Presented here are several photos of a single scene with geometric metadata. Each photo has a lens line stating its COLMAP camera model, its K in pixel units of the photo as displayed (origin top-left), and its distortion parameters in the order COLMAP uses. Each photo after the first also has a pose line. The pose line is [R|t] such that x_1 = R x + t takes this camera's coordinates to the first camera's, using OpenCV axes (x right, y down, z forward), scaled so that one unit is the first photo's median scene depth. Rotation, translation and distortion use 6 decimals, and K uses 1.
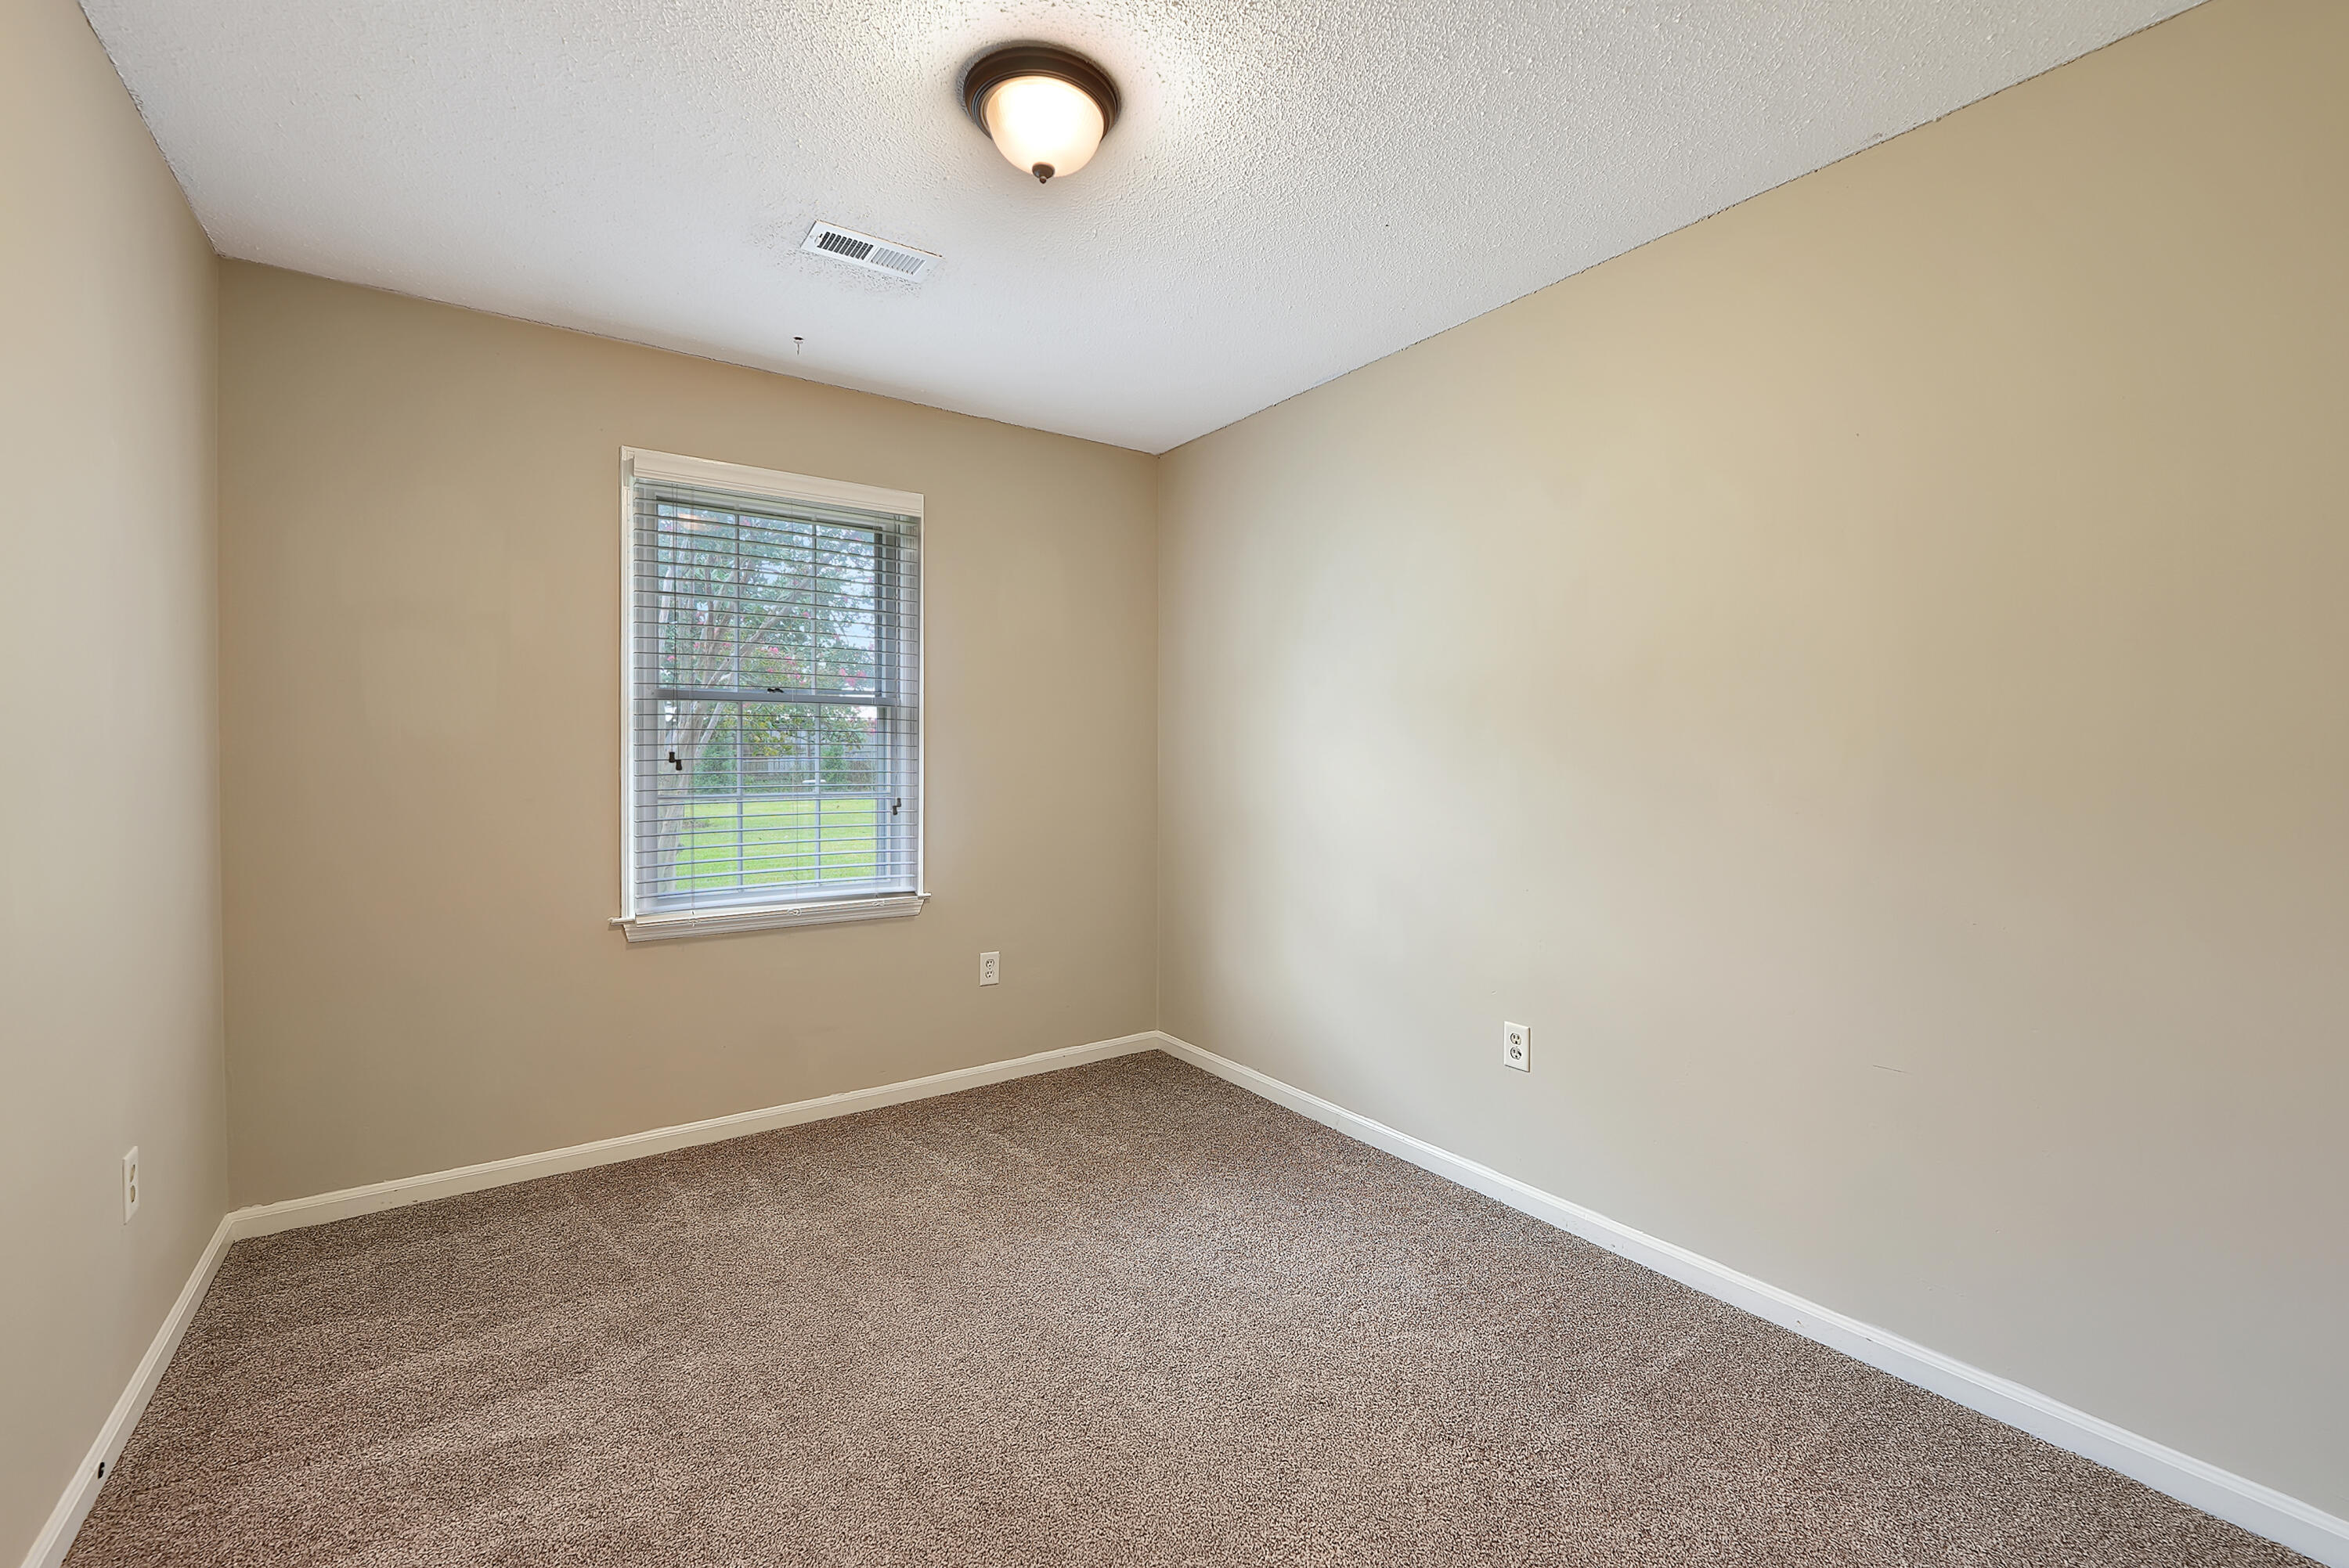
lens RADIAL K [[980.2, 0, 1174.6], [0, 980.2, 735.3], [0, 0, 1]] dist [-0.012814, -0.000232]
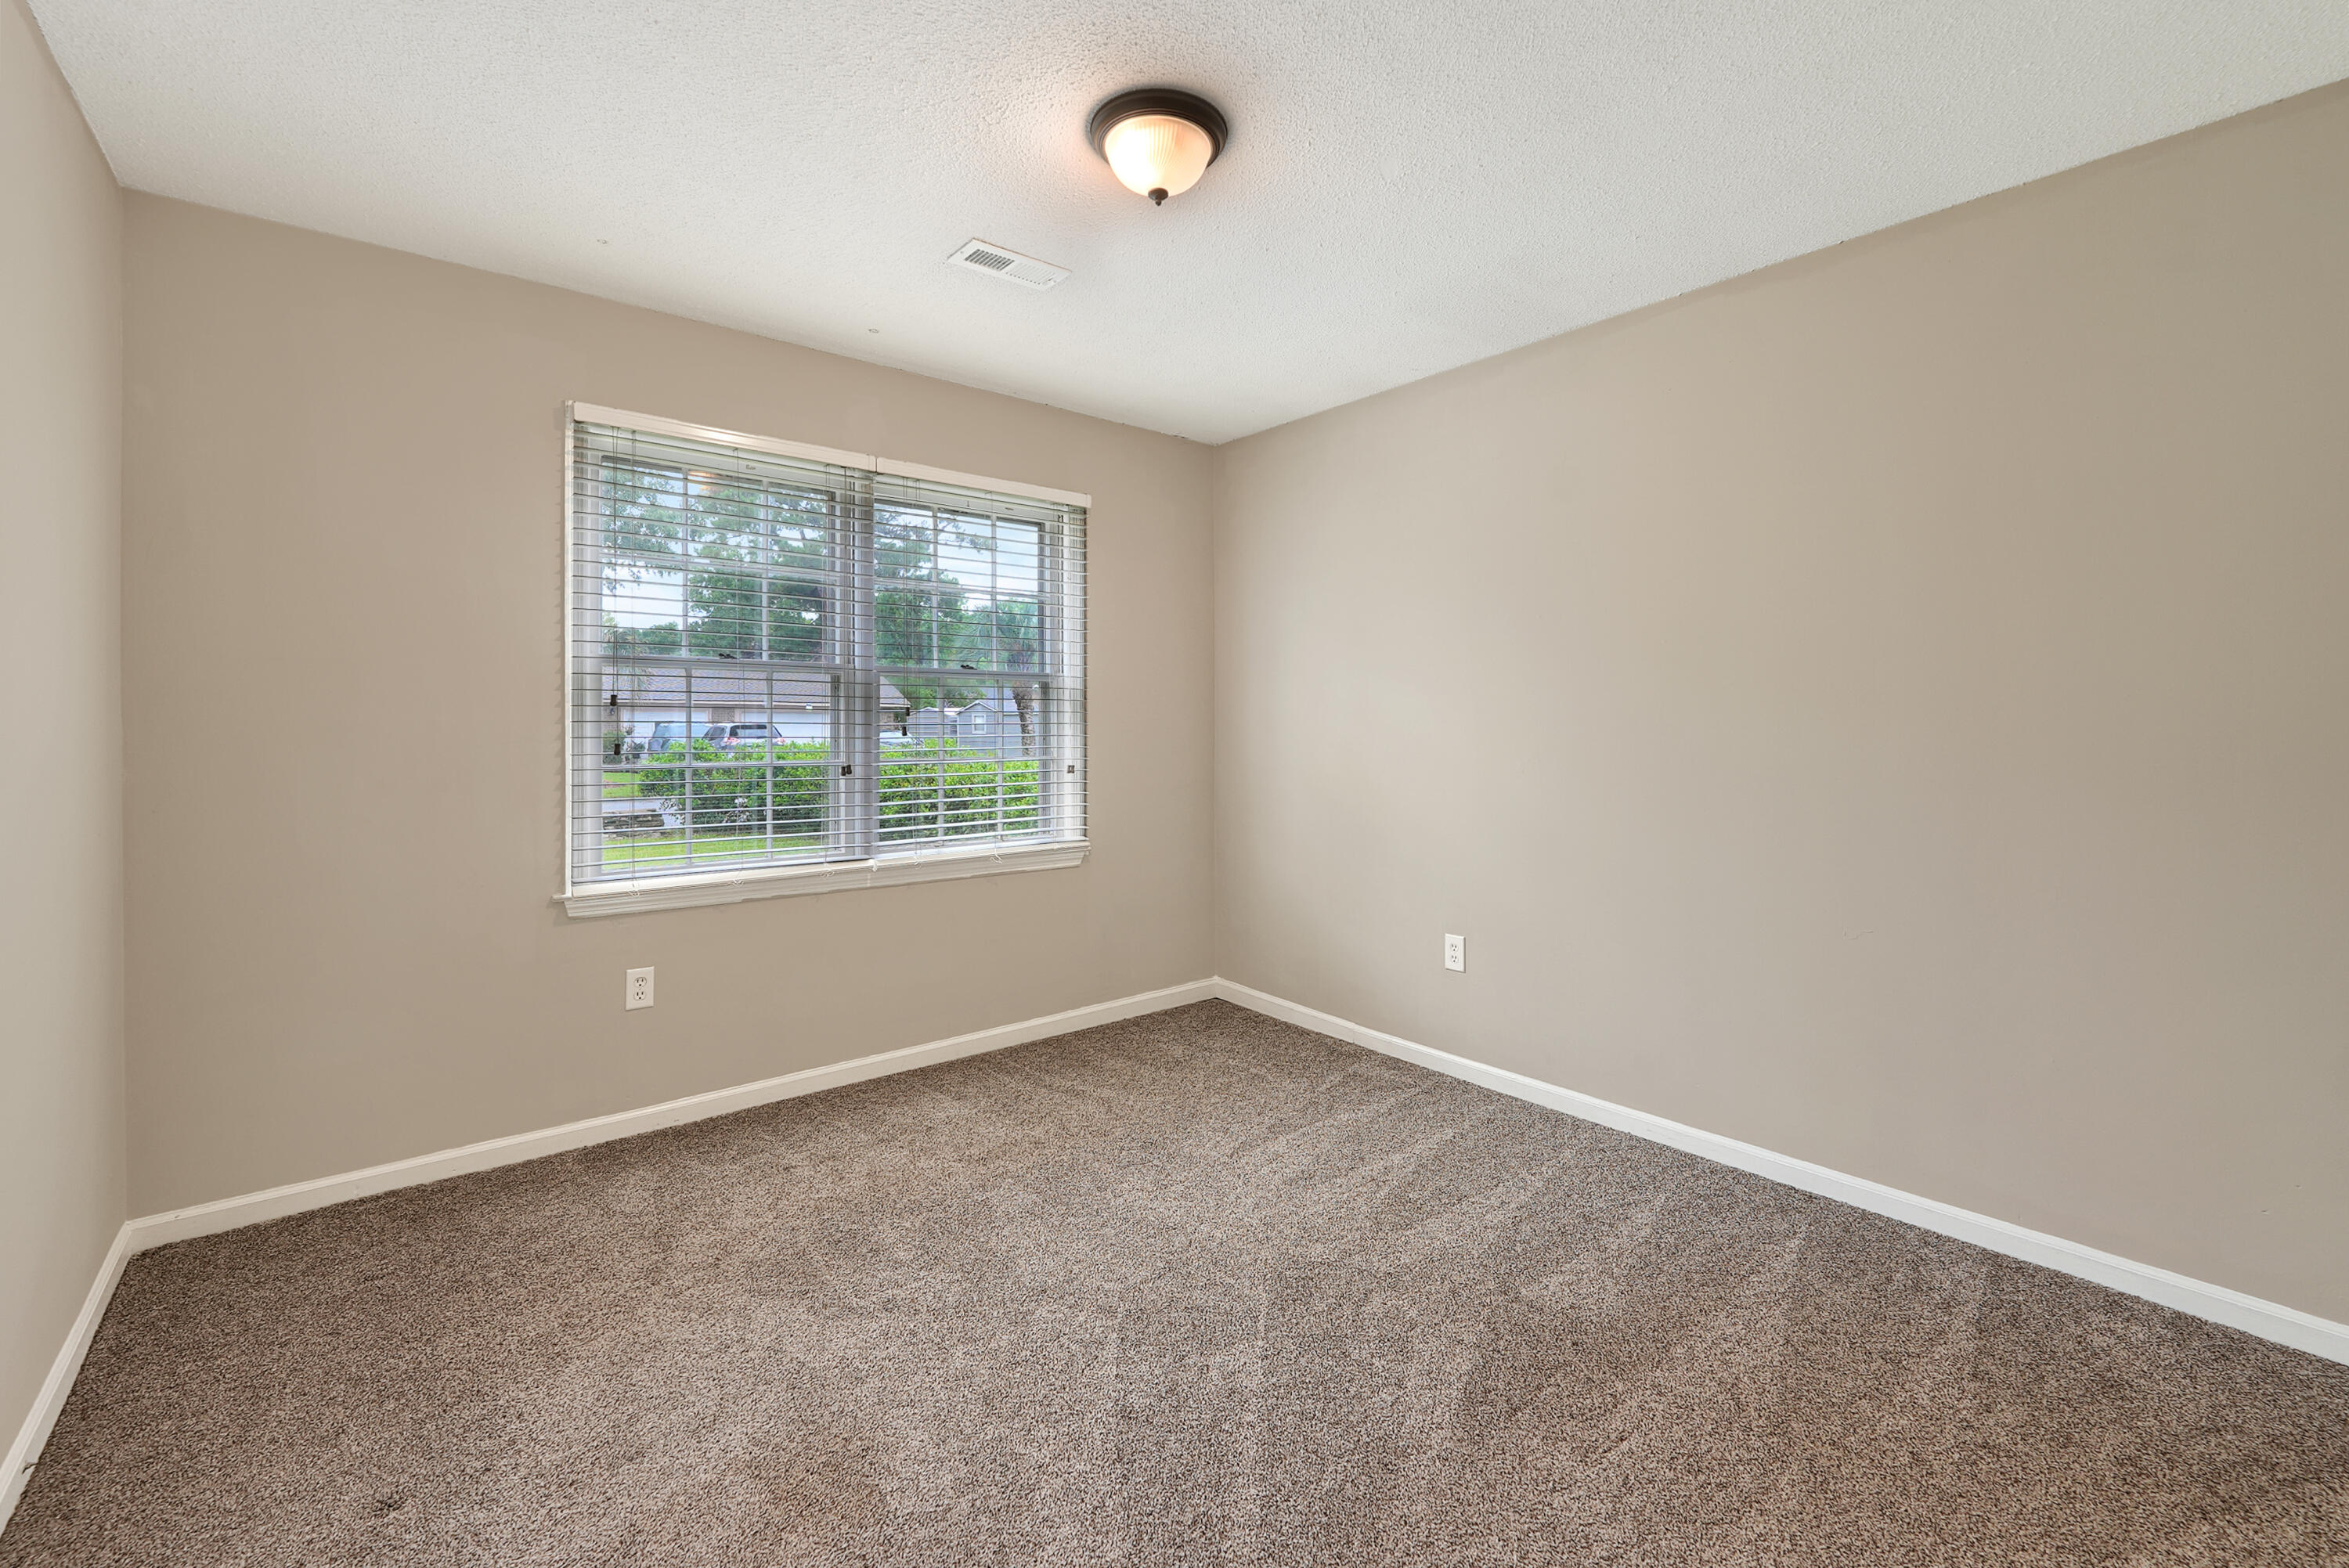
lens RADIAL K [[1009.8, 0, 1175.6], [0, 1009.8, 725.5], [0, 0, 1]] dist [-0.003908, -0.000942]
pose [[0.996652, -0.003746, 0.081681, -0.159327], [0.001936, 0.999751, 0.022226, -0.003230], [-0.081744, -0.021994, 0.996411, -0.111213]]
